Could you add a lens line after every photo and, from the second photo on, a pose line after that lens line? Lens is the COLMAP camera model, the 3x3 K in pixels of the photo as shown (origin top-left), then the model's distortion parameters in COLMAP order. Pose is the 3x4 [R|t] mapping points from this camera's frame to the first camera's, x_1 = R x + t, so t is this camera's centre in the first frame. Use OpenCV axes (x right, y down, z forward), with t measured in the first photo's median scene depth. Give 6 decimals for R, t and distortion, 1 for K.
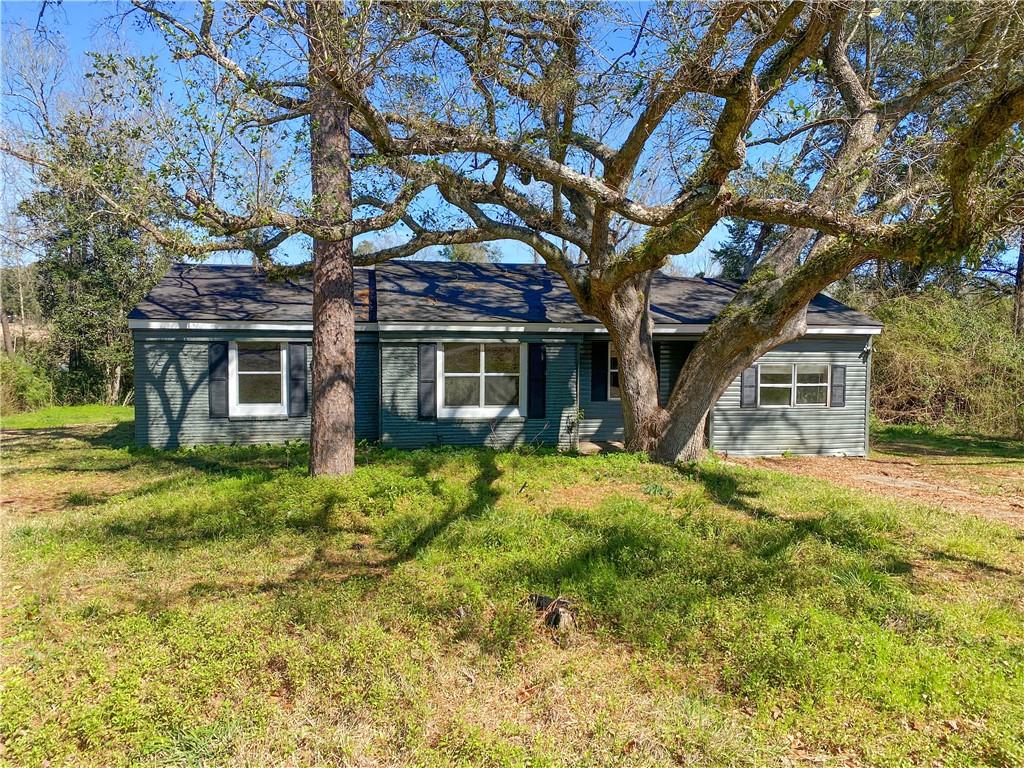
lens RADIAL K [[805.4, 0, 520.8], [0, 805.4, 387.4], [0, 0, 1]] dist [0.061958, -0.019739]
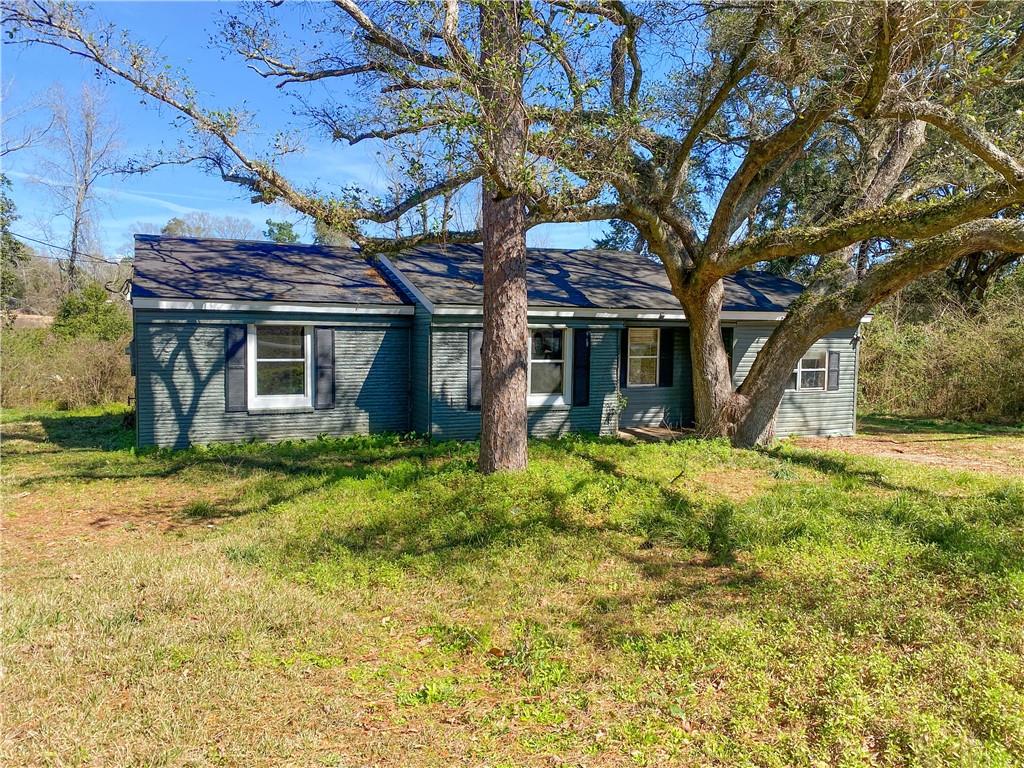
lens RADIAL K [[805.4, 0, 512.1], [0, 805.4, 386.8], [0, 0, 1]] dist [0.061958, -0.019739]
pose [[0.967840, -0.011836, 0.251289, -0.306192], [0.008325, 0.999852, 0.015030, -0.000227], [-0.251430, -0.012454, 0.967795, 0.078141]]
